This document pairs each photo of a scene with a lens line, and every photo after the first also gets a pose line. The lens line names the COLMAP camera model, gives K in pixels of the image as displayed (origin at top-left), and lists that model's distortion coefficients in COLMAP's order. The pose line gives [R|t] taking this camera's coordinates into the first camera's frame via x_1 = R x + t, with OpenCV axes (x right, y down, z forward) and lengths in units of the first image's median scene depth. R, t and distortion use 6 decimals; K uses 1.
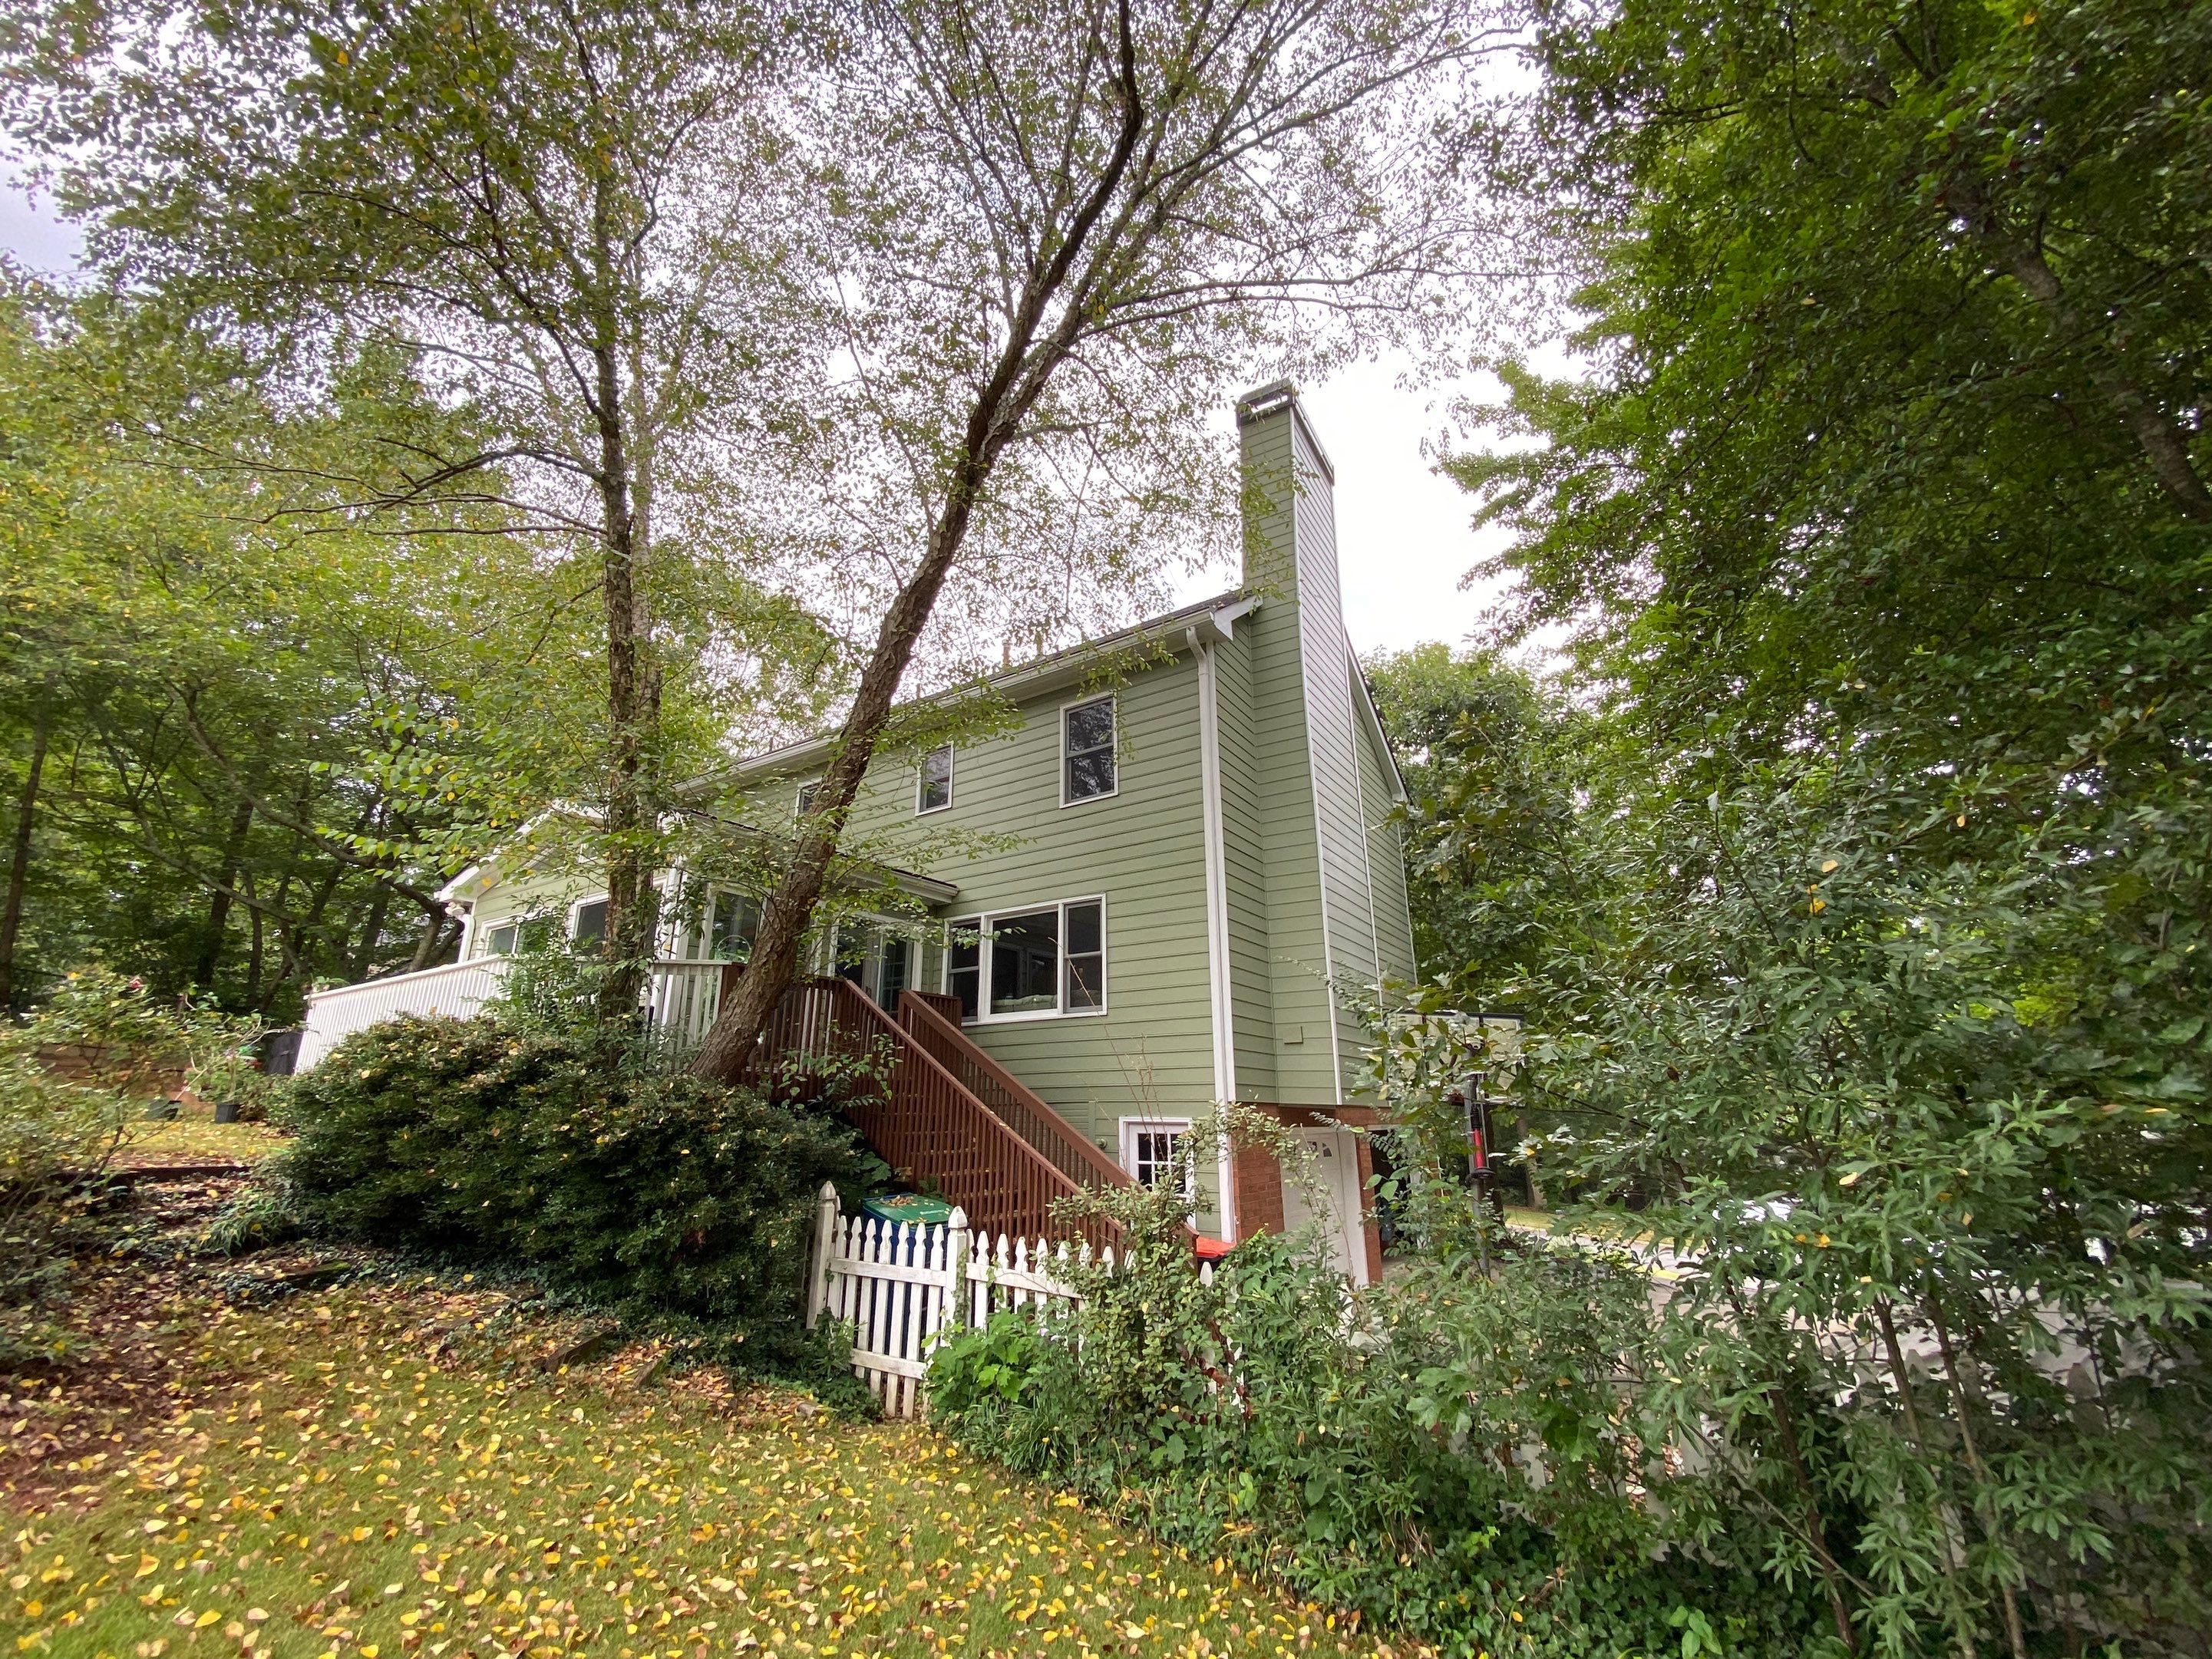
lens RADIAL K [[889.6, 0, 1112.0], [0, 889.6, 831.3], [0, 0, 1]] dist [0.019073, -0.029062]
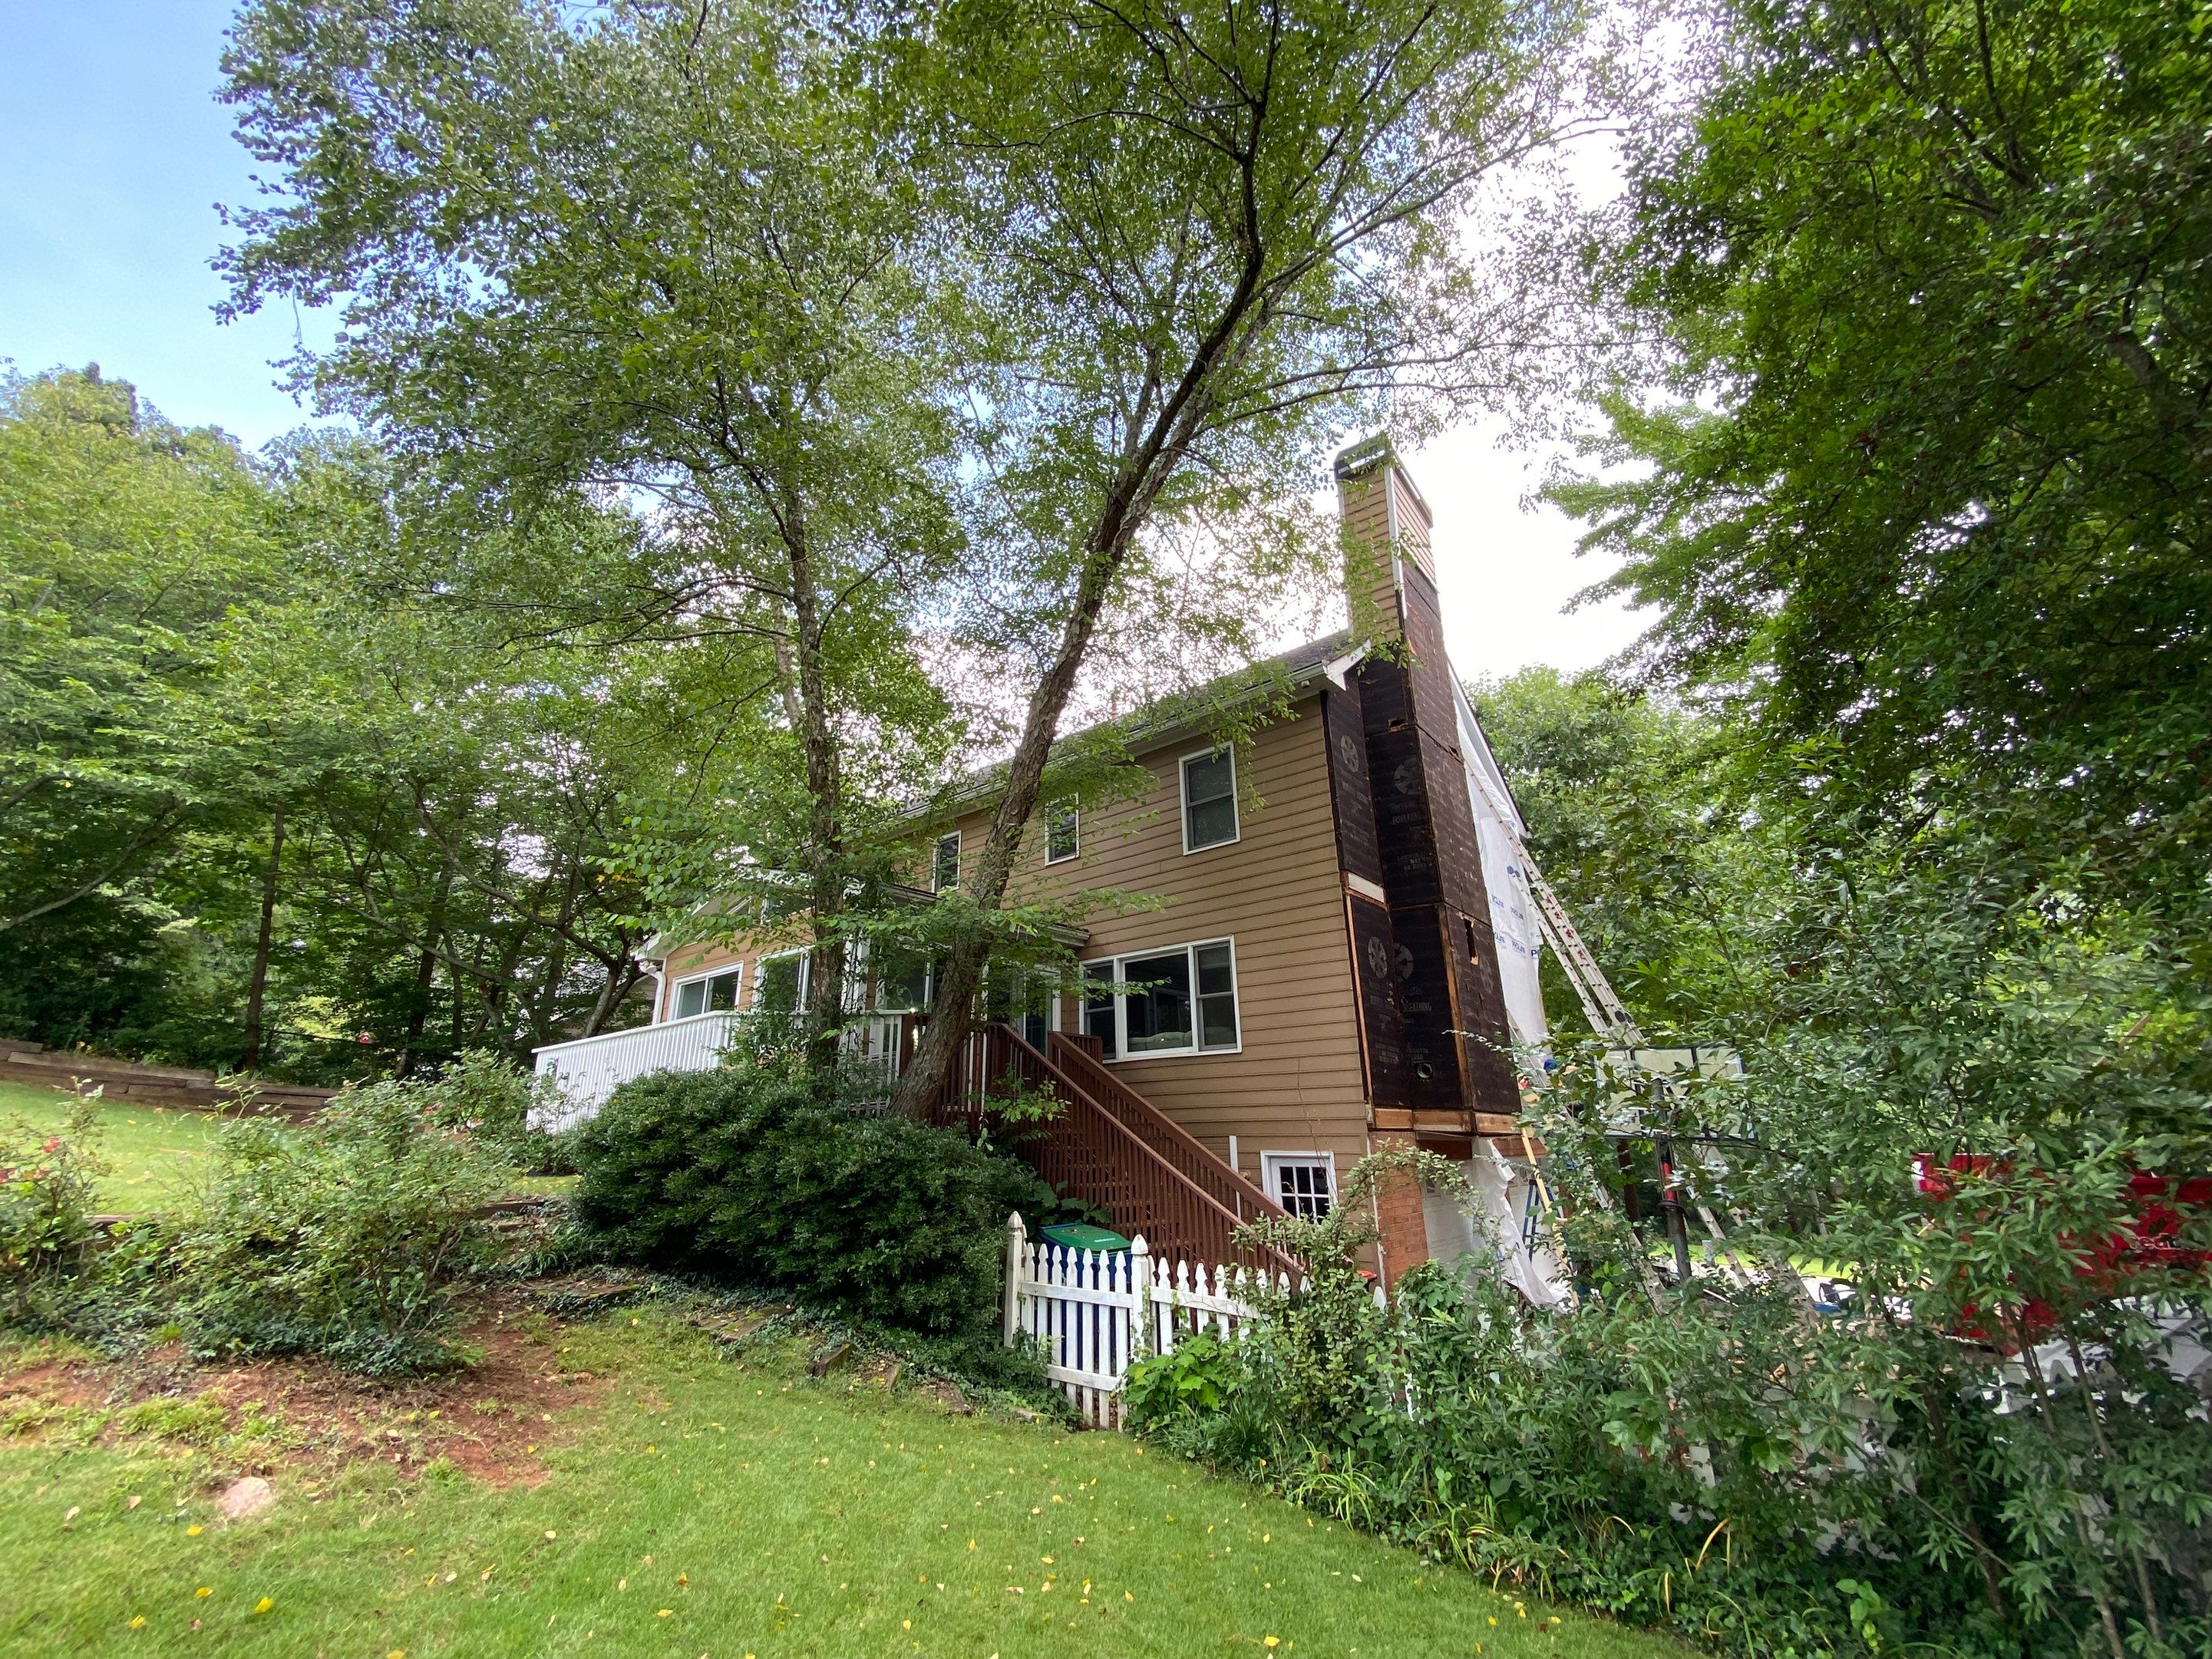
lens RADIAL K [[900.5, 0, 1100.4], [0, 900.5, 825.5], [0, 0, 1]] dist [0.015353, -0.018293]
pose [[0.993008, -0.045488, -0.108931, -0.070025], [0.042131, 0.998569, -0.032925, -0.052794], [0.110273, 0.028105, 0.993504, -0.134059]]
